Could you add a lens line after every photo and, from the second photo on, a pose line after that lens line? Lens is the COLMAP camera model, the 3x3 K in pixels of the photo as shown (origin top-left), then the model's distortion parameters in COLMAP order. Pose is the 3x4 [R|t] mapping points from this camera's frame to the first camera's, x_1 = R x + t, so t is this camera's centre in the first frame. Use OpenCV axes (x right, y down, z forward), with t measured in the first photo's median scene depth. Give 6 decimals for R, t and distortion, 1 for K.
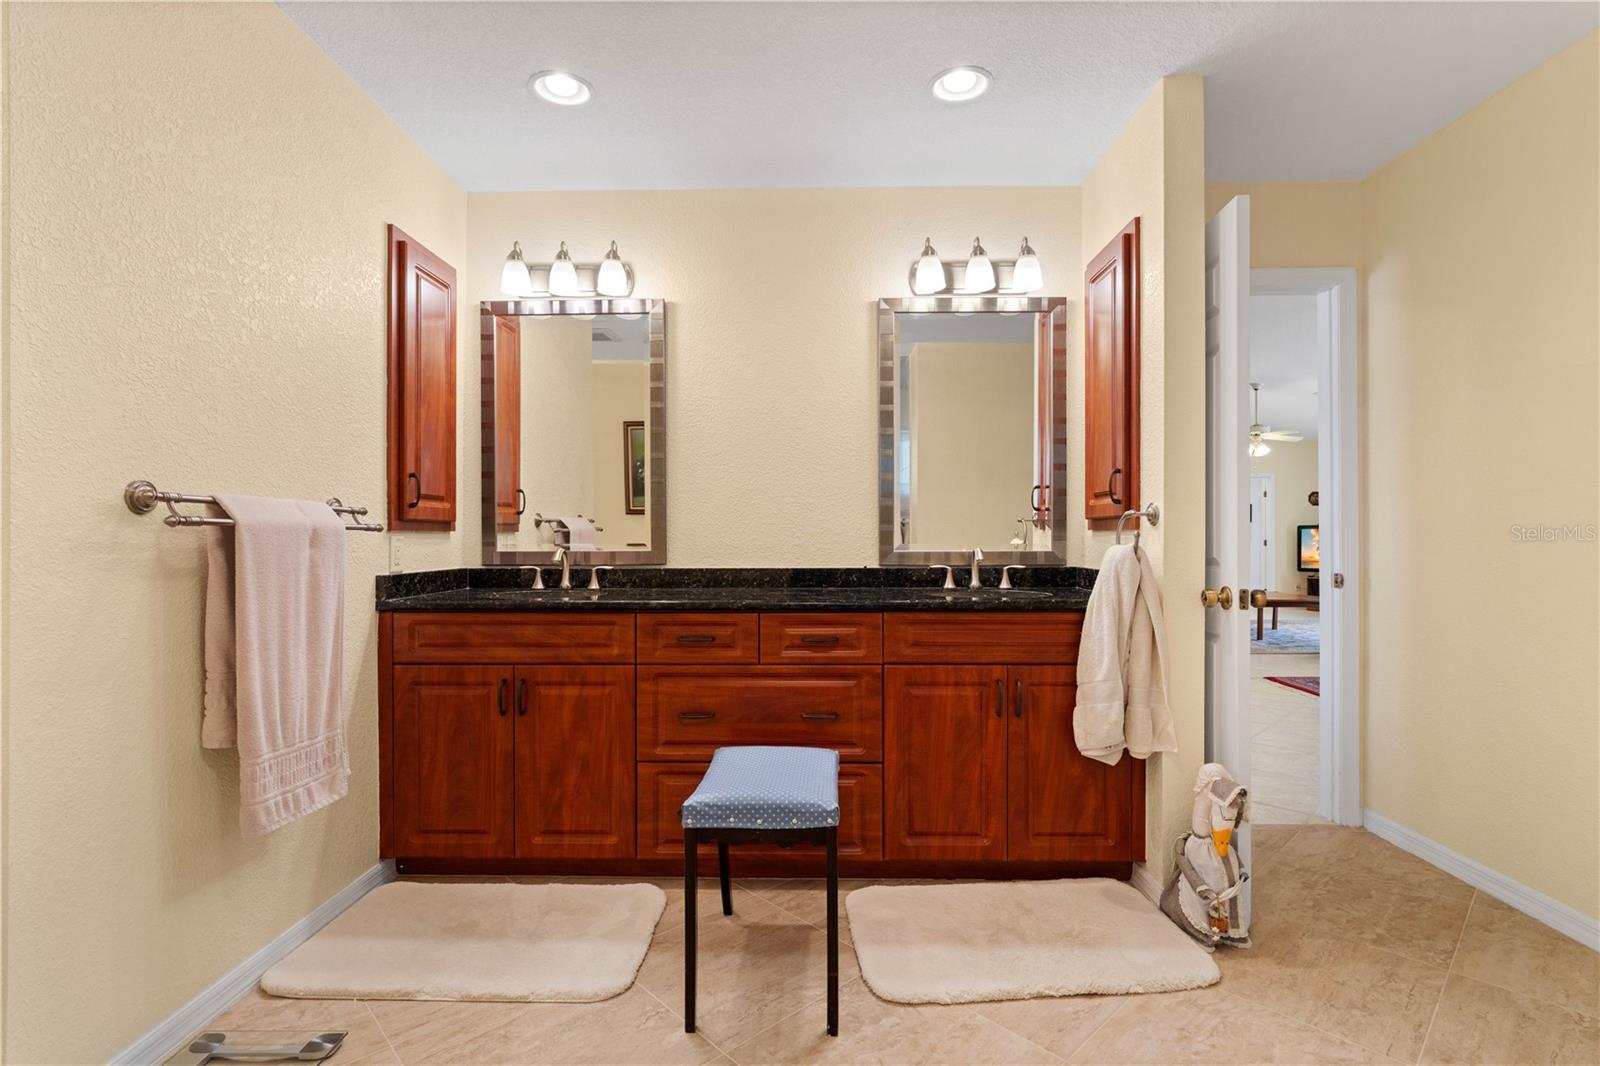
lens RADIAL K [[765.7, 0, 796.4], [0, 765.7, 534.0], [0, 0, 1]] dist [-0.004384, 0.001858]
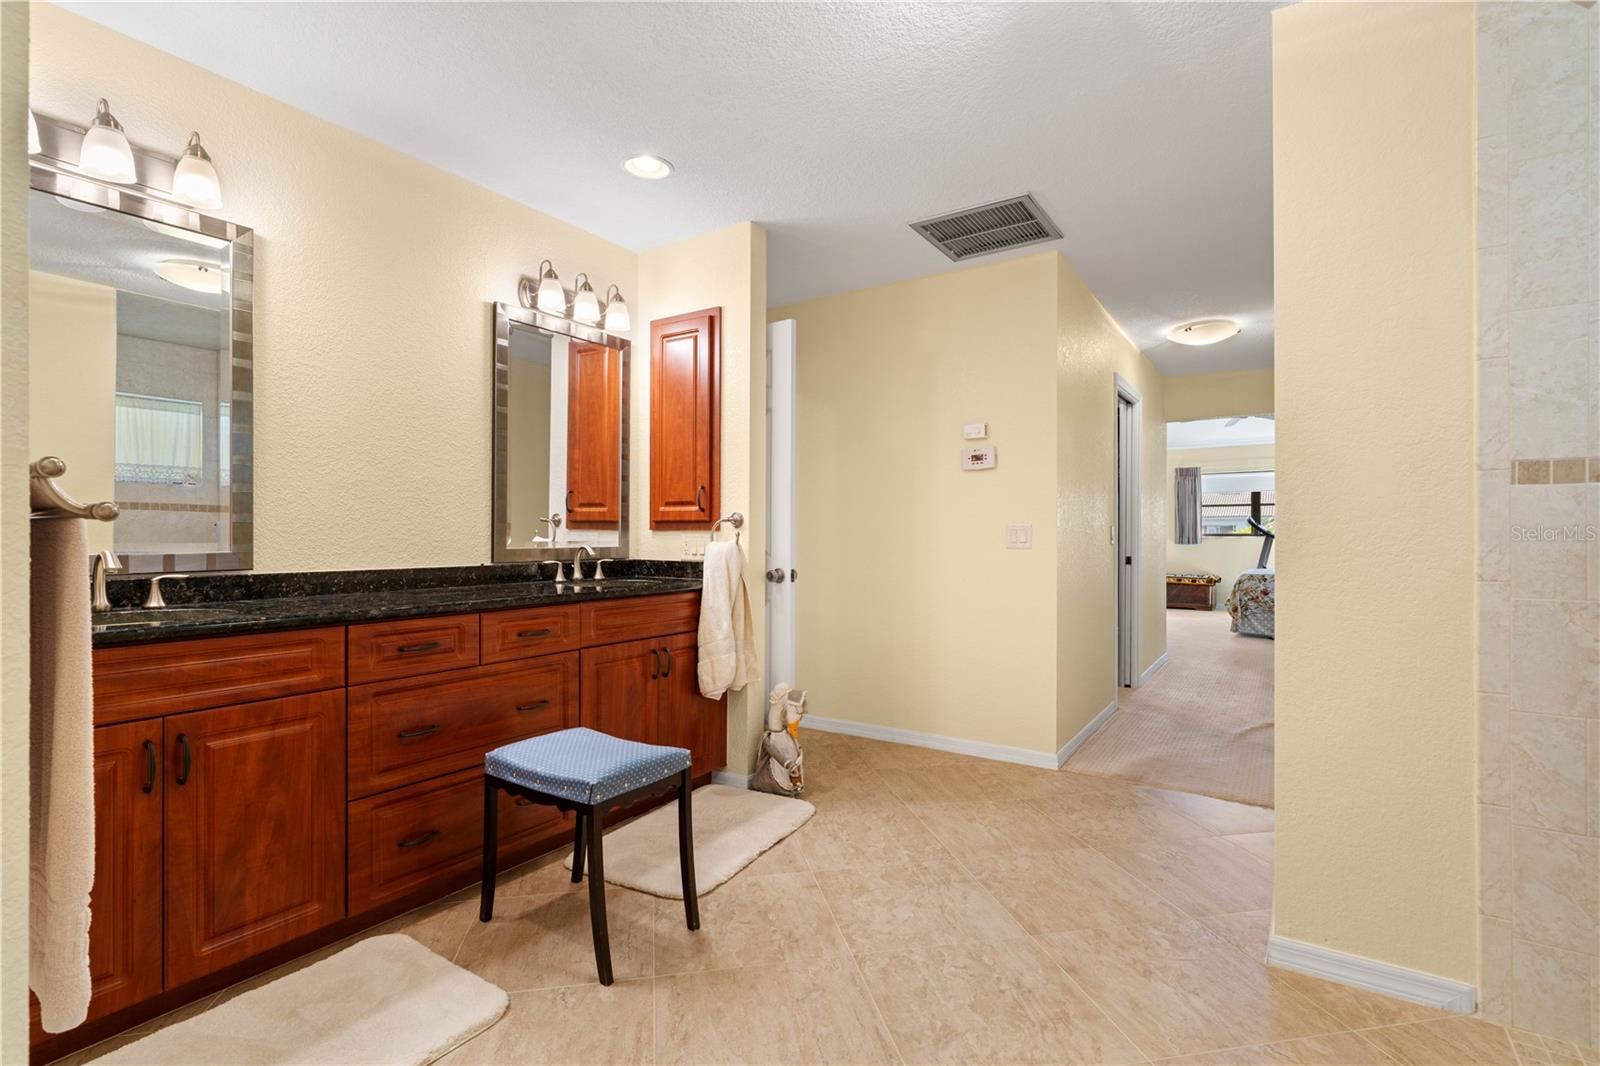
lens RADIAL K [[765.7, 0, 816.4], [0, 765.7, 539.2], [0, 0, 1]] dist [-0.004384, 0.001858]
pose [[0.515001, -0.001551, 0.857188, -0.662613], [-0.006307, 0.999964, 0.005599, 0.001080], [-0.857166, -0.008290, 0.514973, 0.129762]]
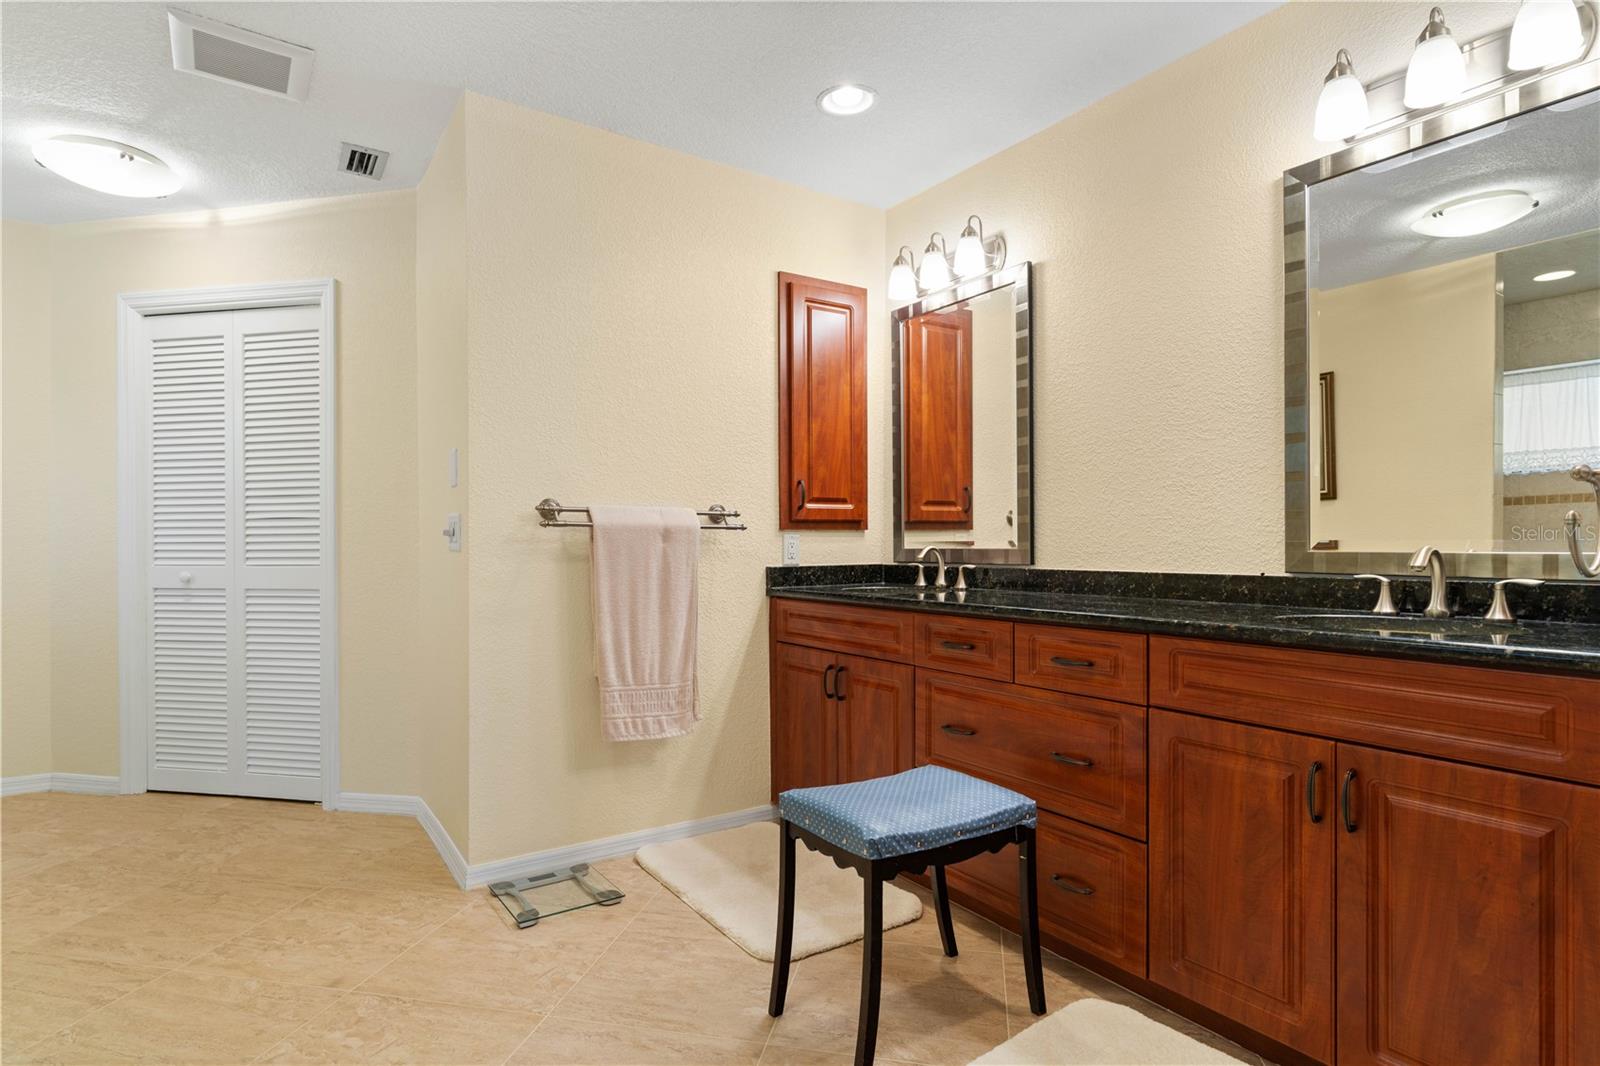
lens RADIAL K [[841.1, 0, 792.7], [0, 841.1, 543.0], [0, 0, 1]] dist [0.002391, 0.000563]
pose [[0.567165, 0.000278, -0.823604, 0.571672], [0.005741, 0.999974, 0.004291, 0.011446], [0.823584, -0.007162, 0.567149, 0.278429]]
